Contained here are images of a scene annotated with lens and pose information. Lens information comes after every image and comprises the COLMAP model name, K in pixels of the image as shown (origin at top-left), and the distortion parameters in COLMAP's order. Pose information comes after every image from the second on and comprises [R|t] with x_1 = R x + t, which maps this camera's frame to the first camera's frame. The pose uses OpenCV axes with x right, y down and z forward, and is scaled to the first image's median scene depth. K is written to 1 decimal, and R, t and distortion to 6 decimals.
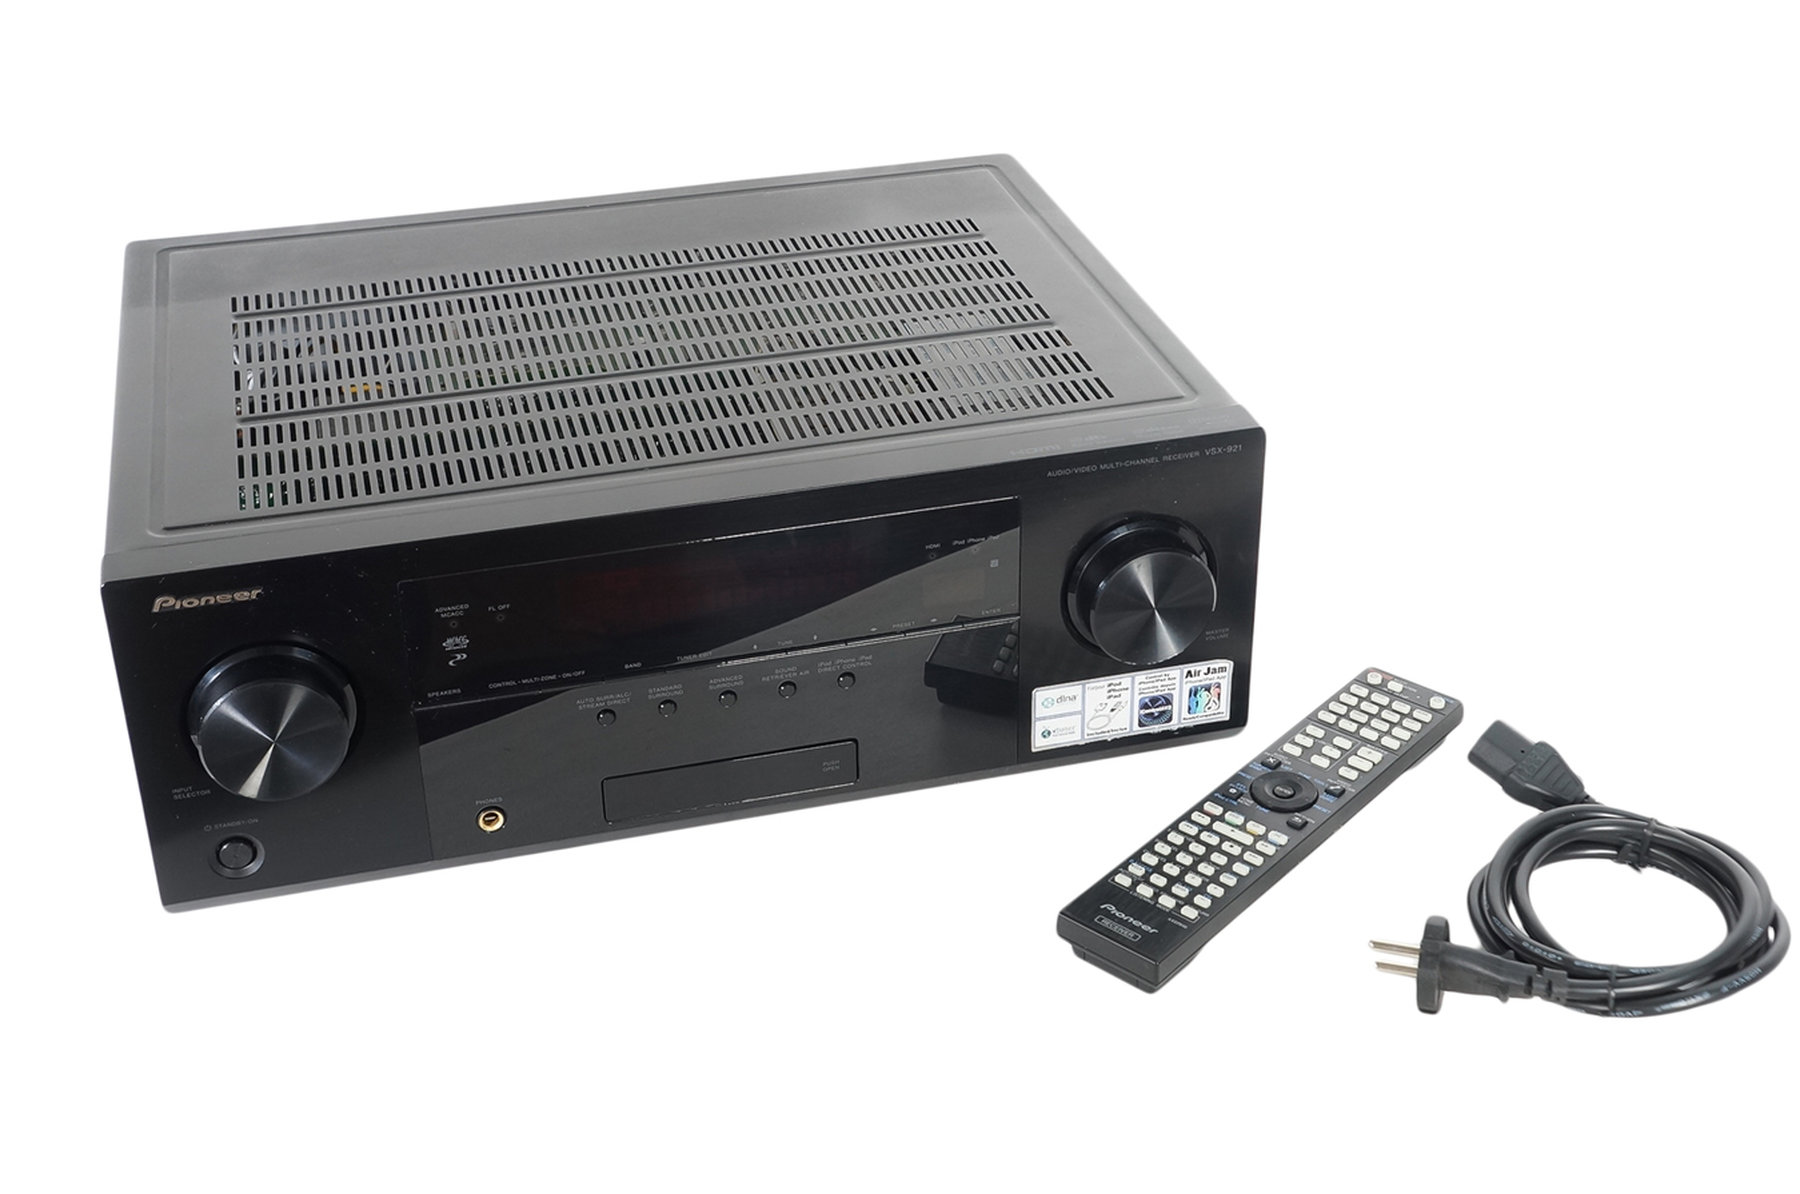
lens RADIAL K [[2338.3, 0, 951.7], [0, 2338.3, 593.6], [0, 0, 1]] dist [-0.003665, 0.024899]
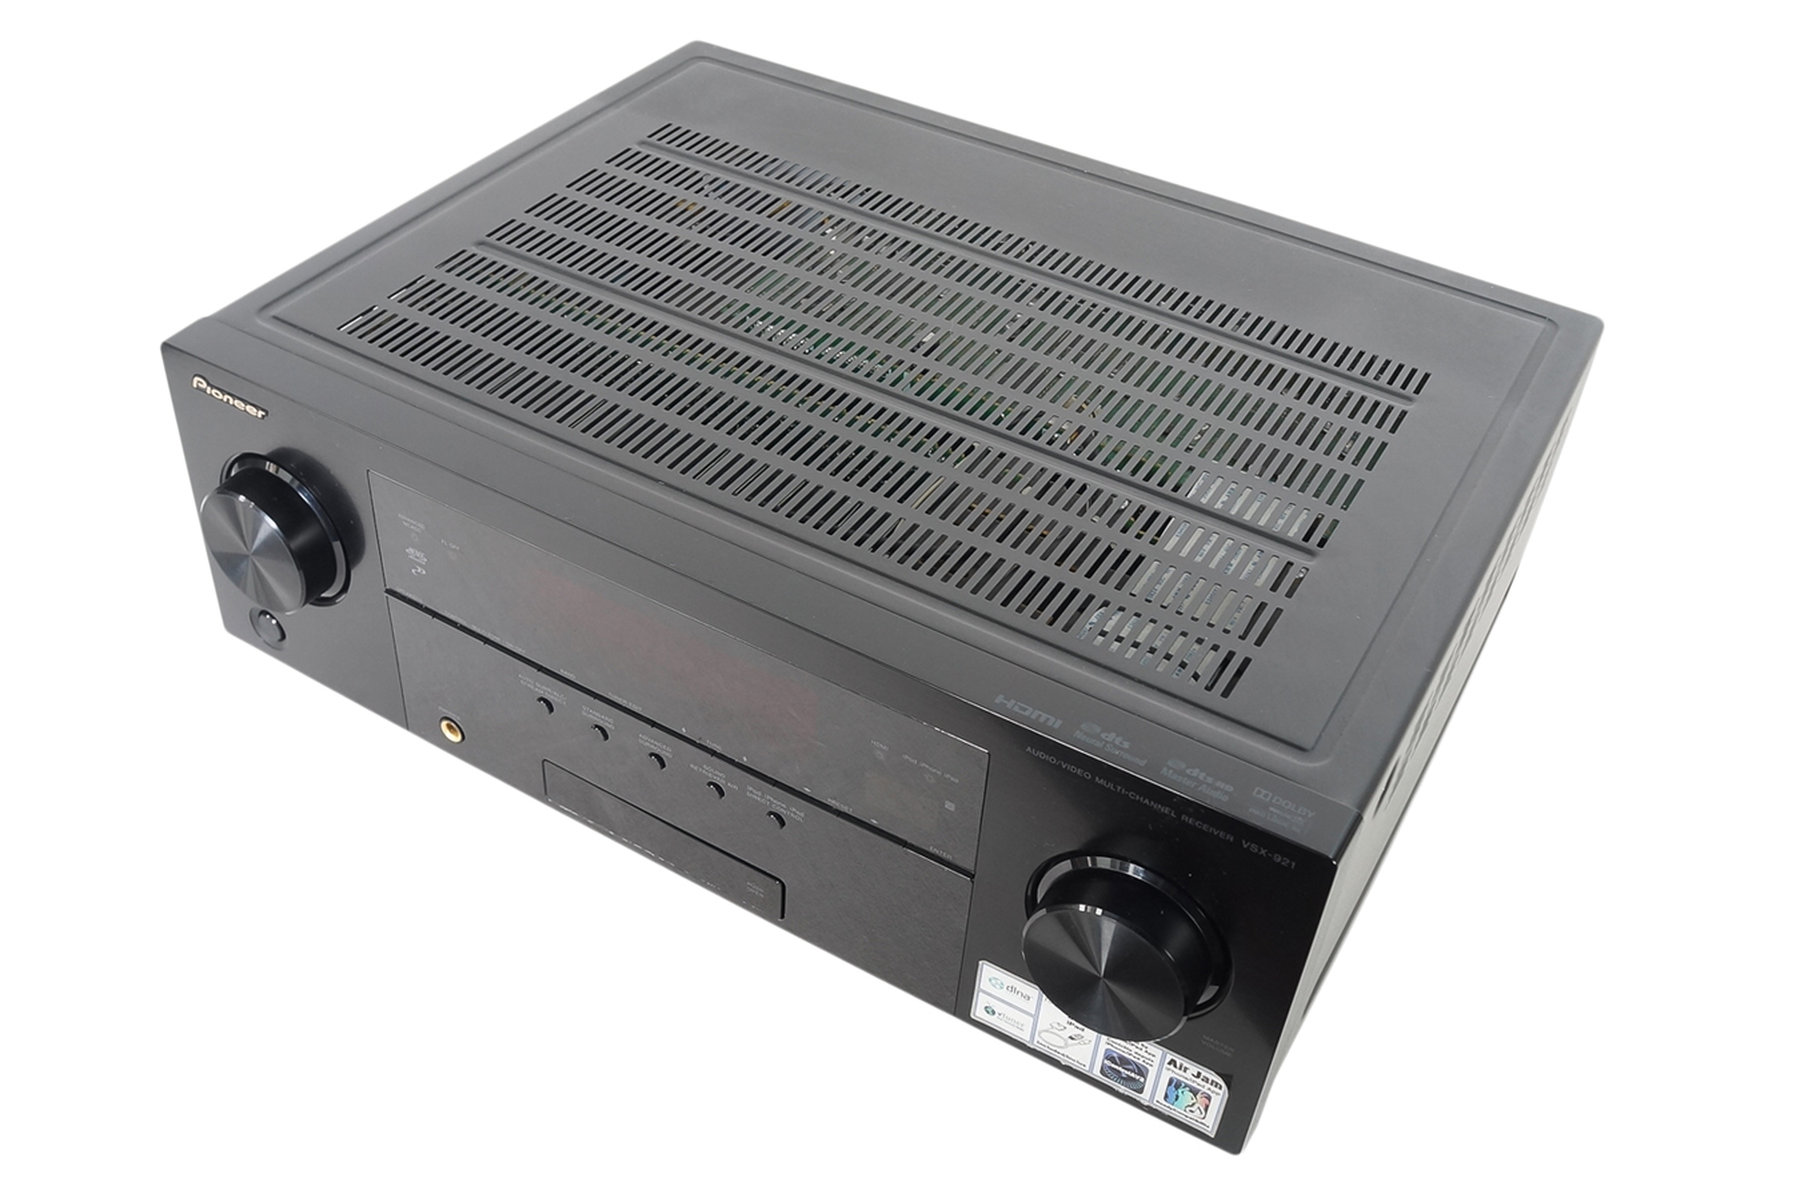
lens RADIAL K [[1745.4, 0, 900.0], [0, 1745.4, 597.0], [0, 0, 1]] dist [-0.146518, 0.003425]
pose [[0.692682, 0.502355, -0.517524, 0.248586], [-0.417630, 0.864378, 0.280064, -0.208876], [0.588028, 0.022138, 0.808538, 0.503914]]
